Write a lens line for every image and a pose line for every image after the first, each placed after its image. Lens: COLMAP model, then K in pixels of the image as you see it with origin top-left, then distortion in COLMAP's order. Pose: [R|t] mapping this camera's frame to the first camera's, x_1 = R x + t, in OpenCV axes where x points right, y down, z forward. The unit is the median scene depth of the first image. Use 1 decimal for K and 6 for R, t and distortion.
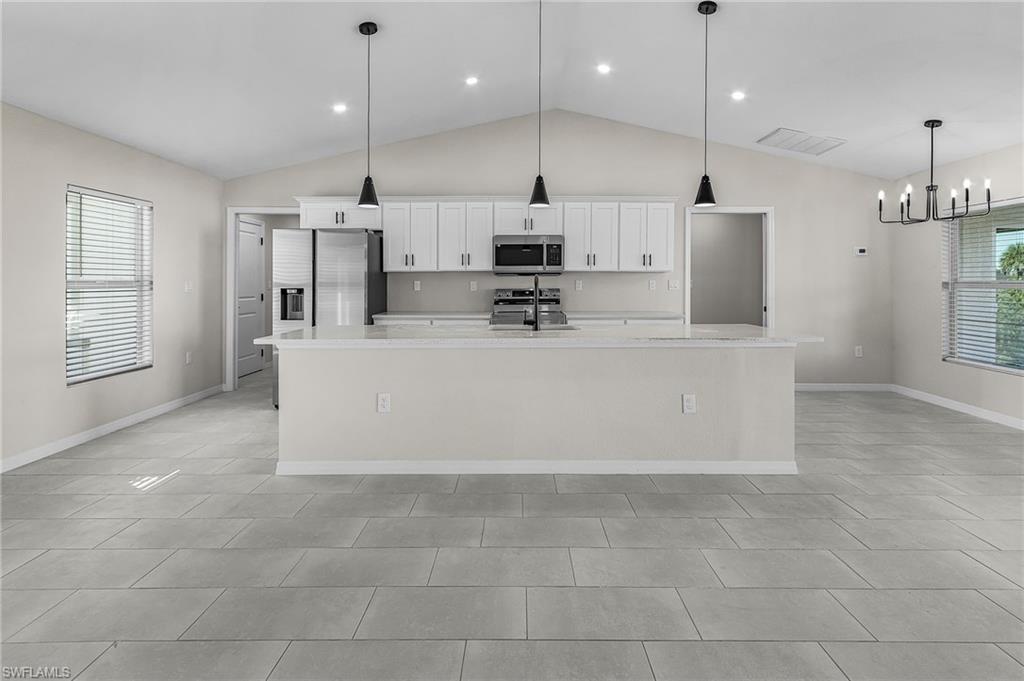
lens RADIAL K [[515.2, 0, 512.7], [0, 515.2, 299.9], [0, 0, 1]] dist [-0.001395, -0.000444]
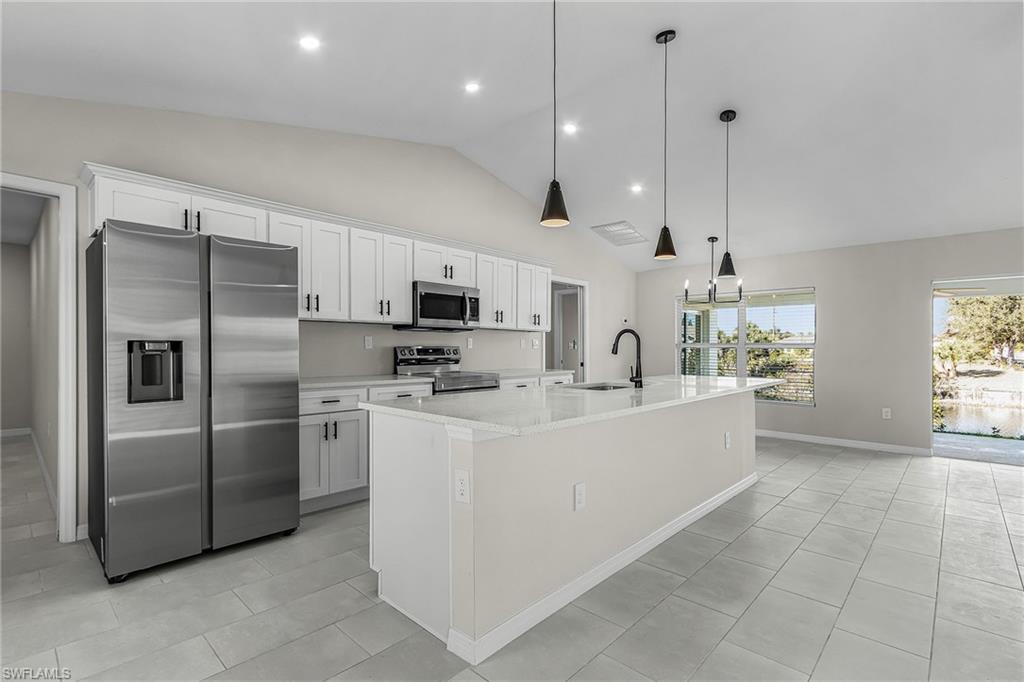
lens RADIAL K [[485.4, 0, 517.0], [0, 485.4, 356.2], [0, 0, 1]] dist [-0.000163, -0.000029]
pose [[0.668657, -0.006739, 0.743541, -0.504055], [0.017414, 0.999827, -0.006598, 0.002433], [-0.743367, 0.017360, 0.668658, 0.371413]]
